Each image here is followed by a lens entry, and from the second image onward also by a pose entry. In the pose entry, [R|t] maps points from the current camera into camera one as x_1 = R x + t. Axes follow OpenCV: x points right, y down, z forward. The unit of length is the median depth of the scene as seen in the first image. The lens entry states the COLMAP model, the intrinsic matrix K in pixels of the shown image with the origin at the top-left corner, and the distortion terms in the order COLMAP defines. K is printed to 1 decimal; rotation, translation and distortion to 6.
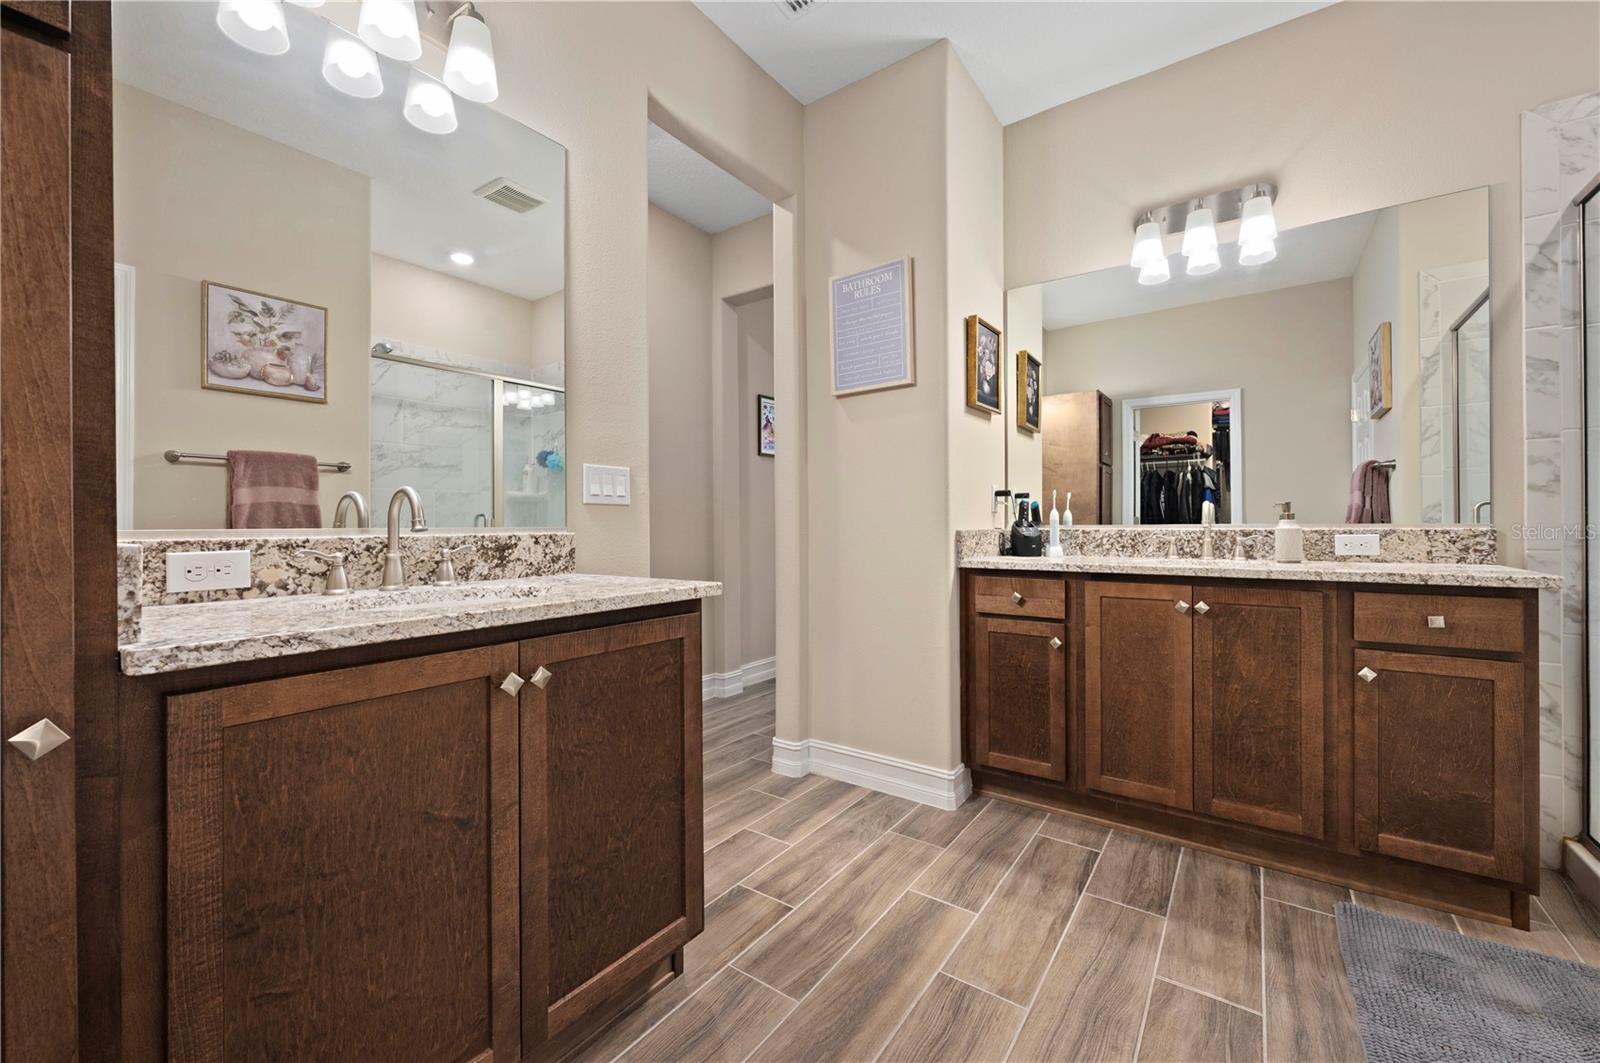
lens RADIAL K [[643.9, 0, 787.9], [0, 643.9, 525.0], [0, 0, 1]] dist [0.002176, 0.000318]
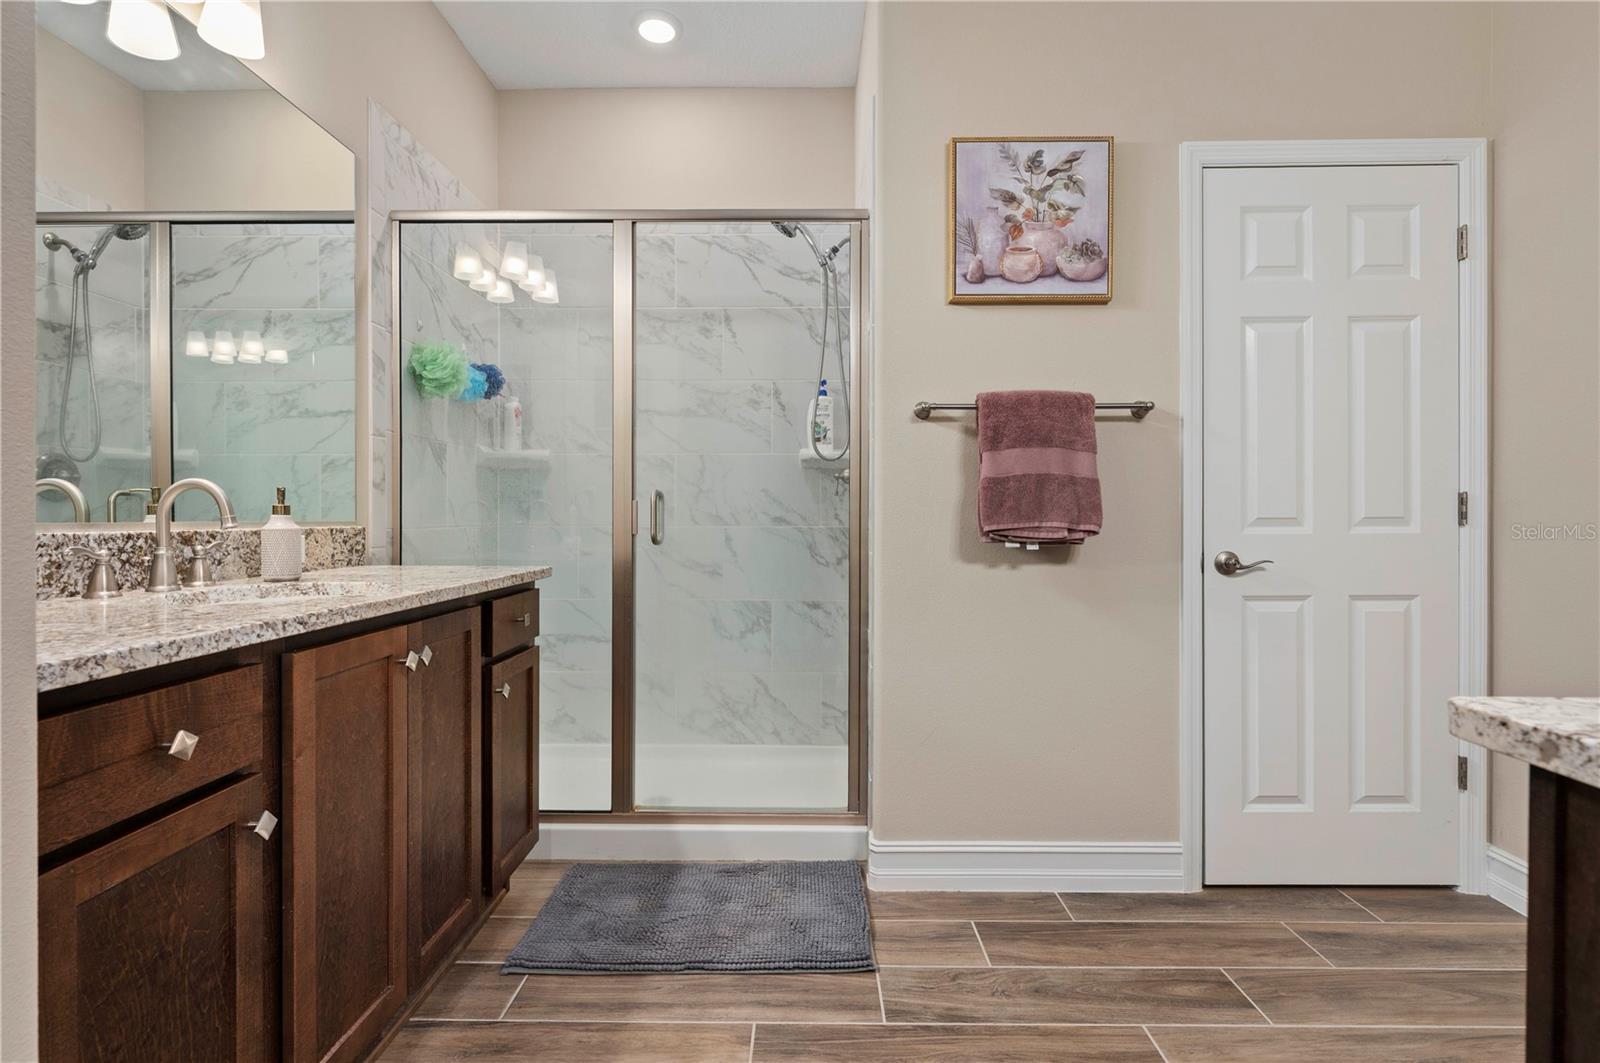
lens RADIAL K [[790.6, 0, 762.9], [0, 790.6, 525.4], [0, 0, 1]] dist [0.005277, -0.003480]
pose [[-0.586461, -0.004320, 0.809966, -0.149944], [0.000067, 0.999986, 0.005382, -0.002034], [-0.809977, 0.003210, -0.586453, 1.042438]]
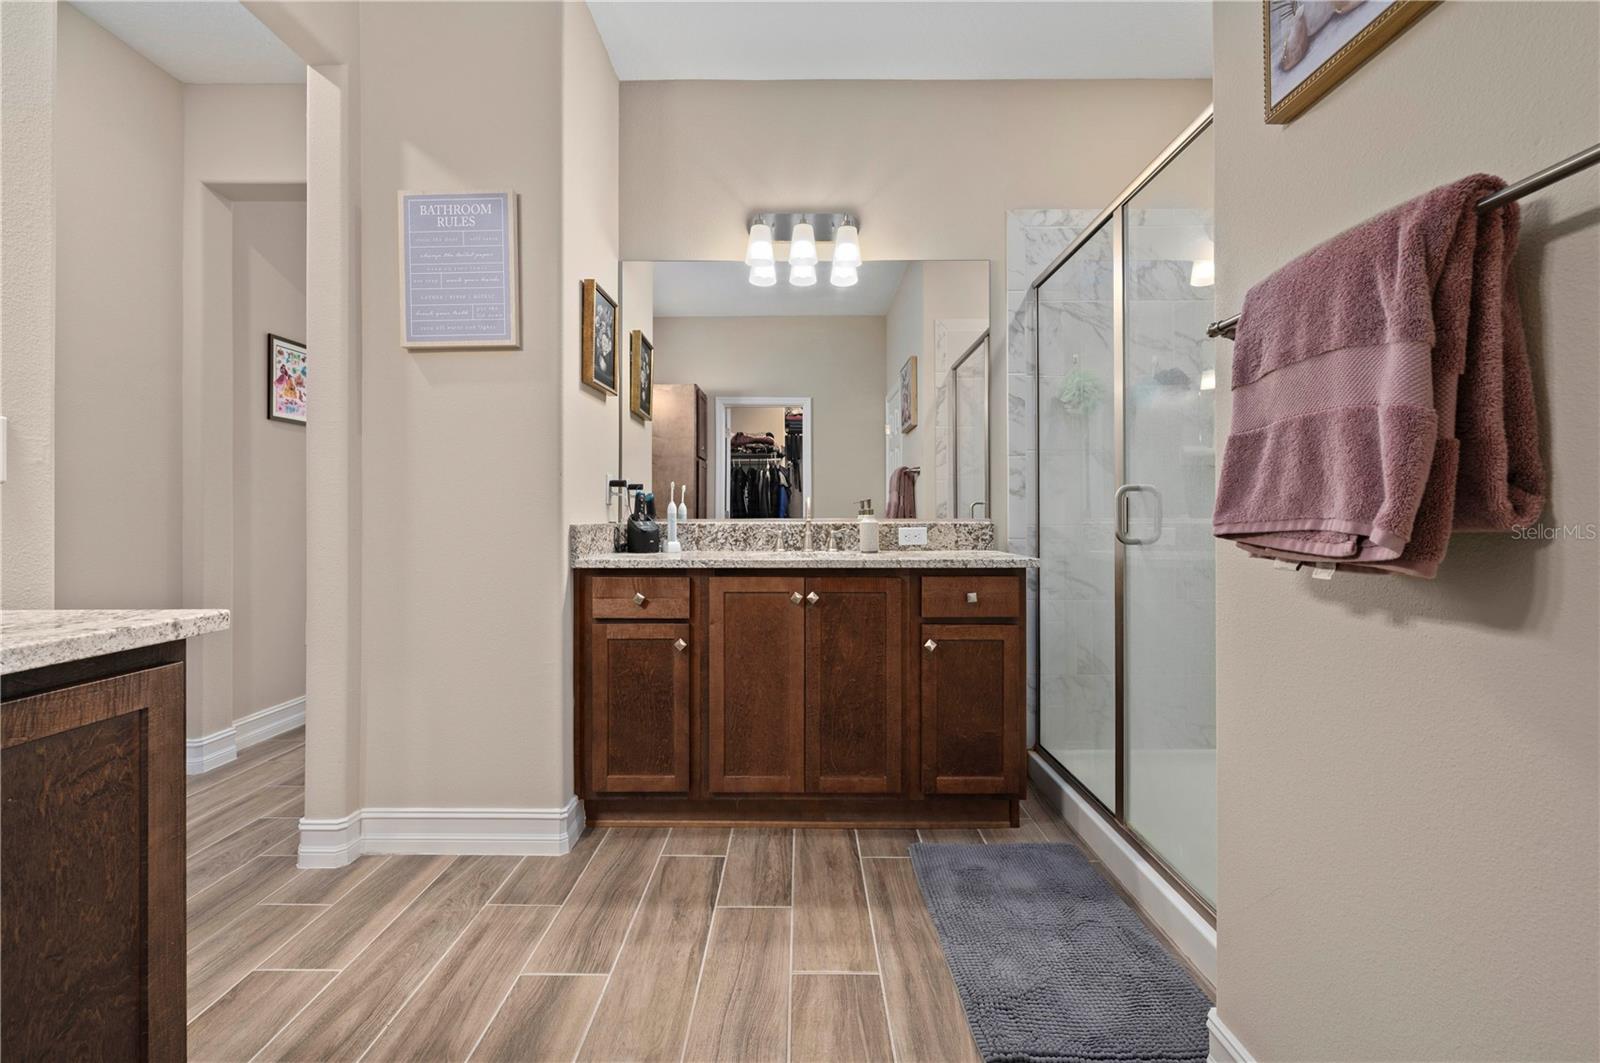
lens RADIAL K [[688.1, 0, 802.3], [0, 688.1, 513.7], [0, 0, 1]] dist [0.001404, -0.000573]
pose [[0.808529, 0.007144, 0.588413, -0.032114], [-0.003343, 0.999966, -0.007548, -0.000774], [-0.588447, 0.004136, 0.808525, 0.086707]]
